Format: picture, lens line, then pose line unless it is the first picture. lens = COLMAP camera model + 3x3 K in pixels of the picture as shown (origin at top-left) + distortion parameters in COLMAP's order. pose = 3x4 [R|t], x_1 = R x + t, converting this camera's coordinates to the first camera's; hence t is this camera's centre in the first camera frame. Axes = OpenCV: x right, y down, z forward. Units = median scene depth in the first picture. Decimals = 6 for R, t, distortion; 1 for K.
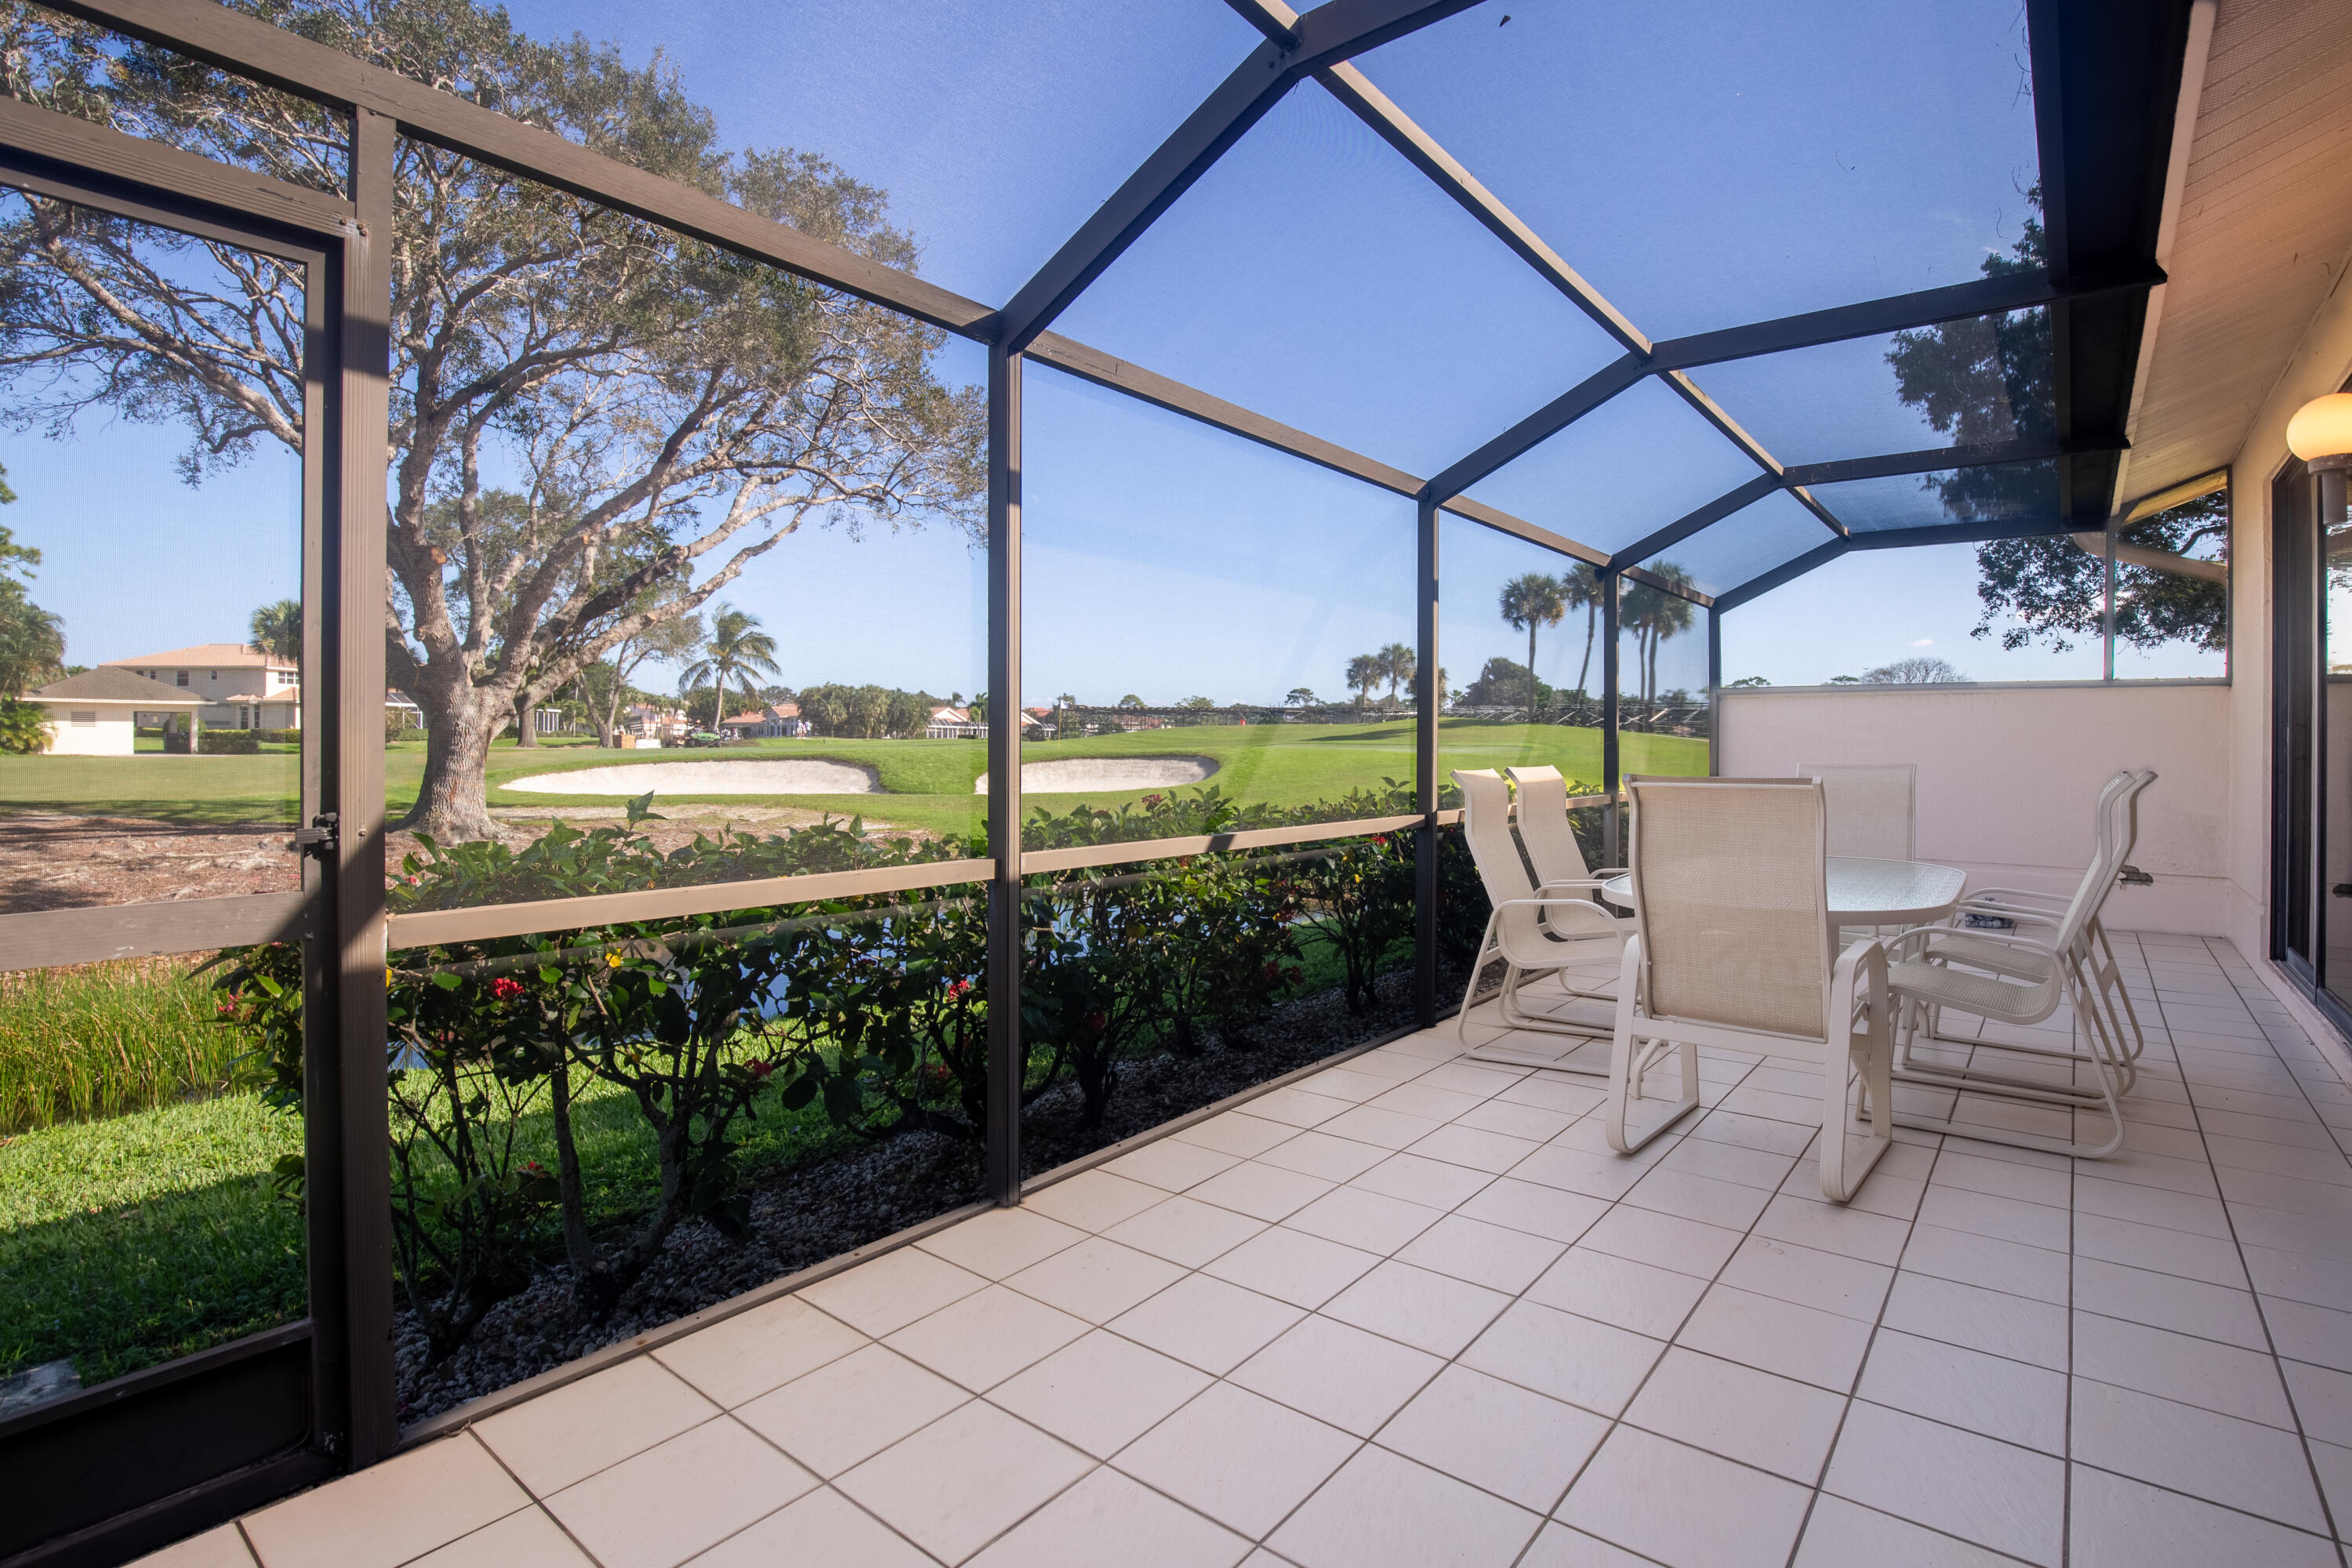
lens RADIAL K [[1131.3, 0, 1176.3], [0, 1131.3, 762.1], [0, 0, 1]] dist [-0.046757, -0.000548]
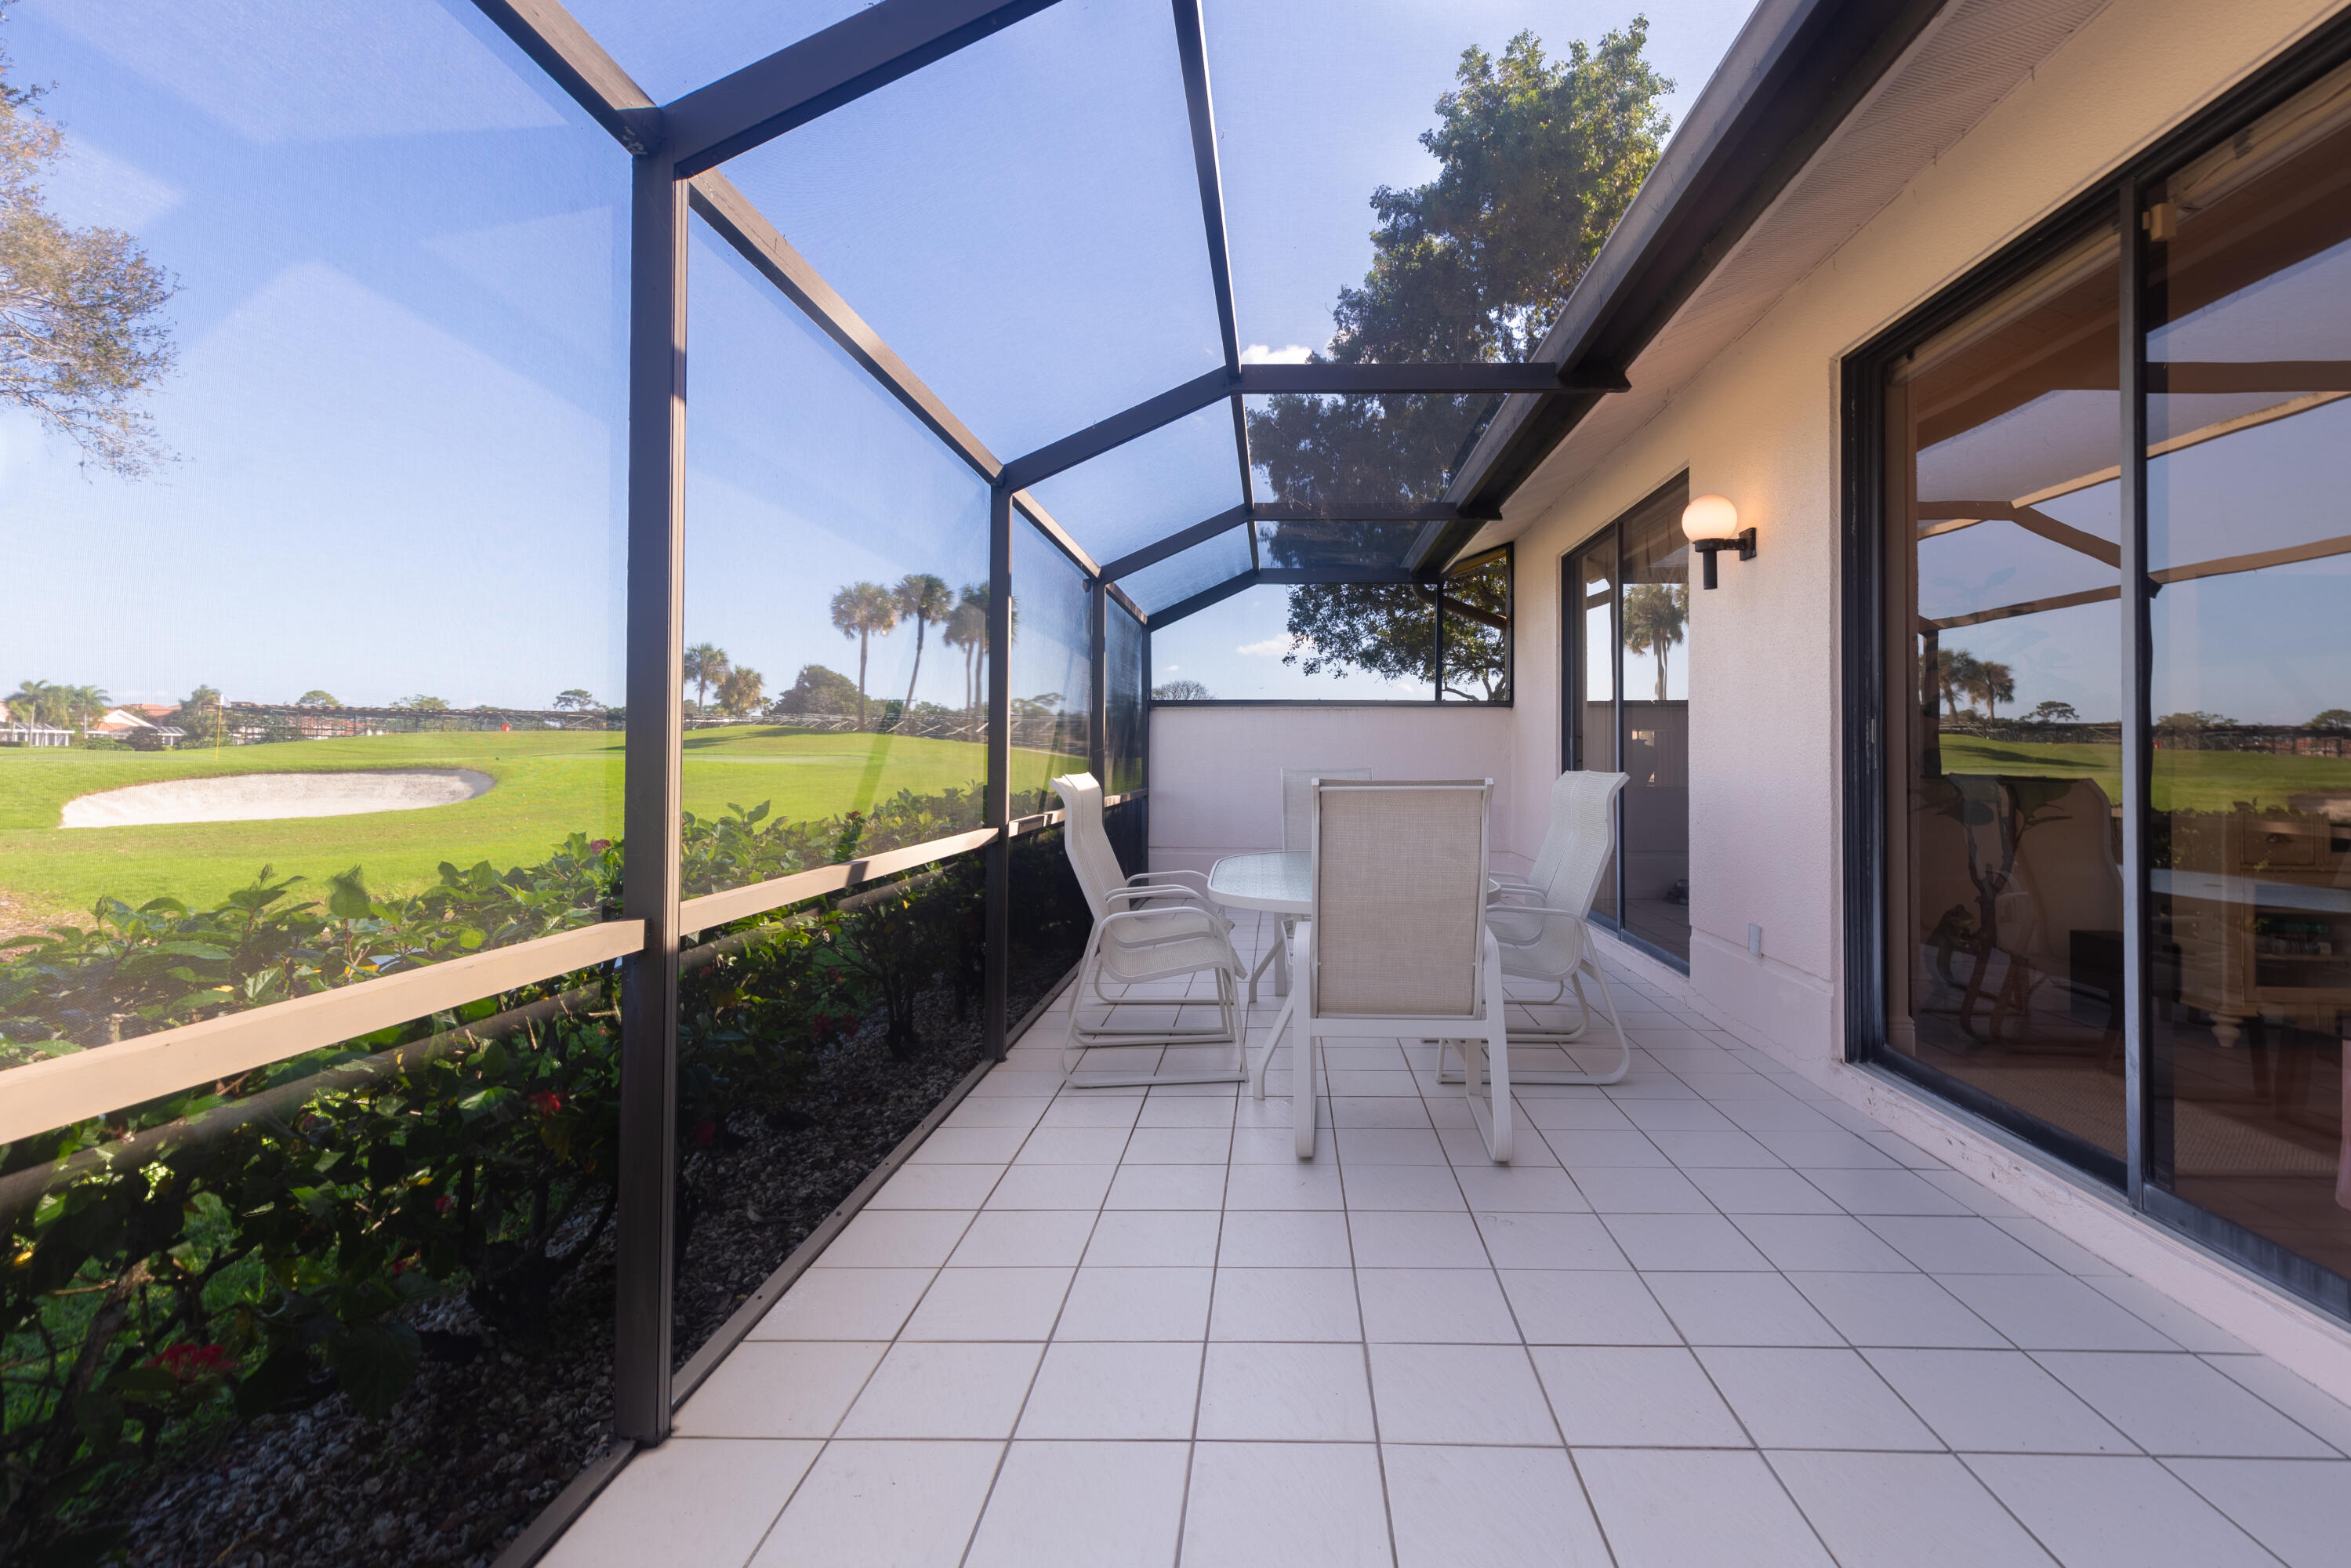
lens RADIAL K [[1114.1, 0, 1176.6], [0, 1114.1, 742.2], [0, 0, 1]] dist [0.001842, -0.000341]
pose [[0.790528, 0.005720, 0.612399, -0.121839], [0.010934, 0.999665, -0.023452, 0.000016], [-0.612328, 0.025235, 0.790201, 0.108440]]
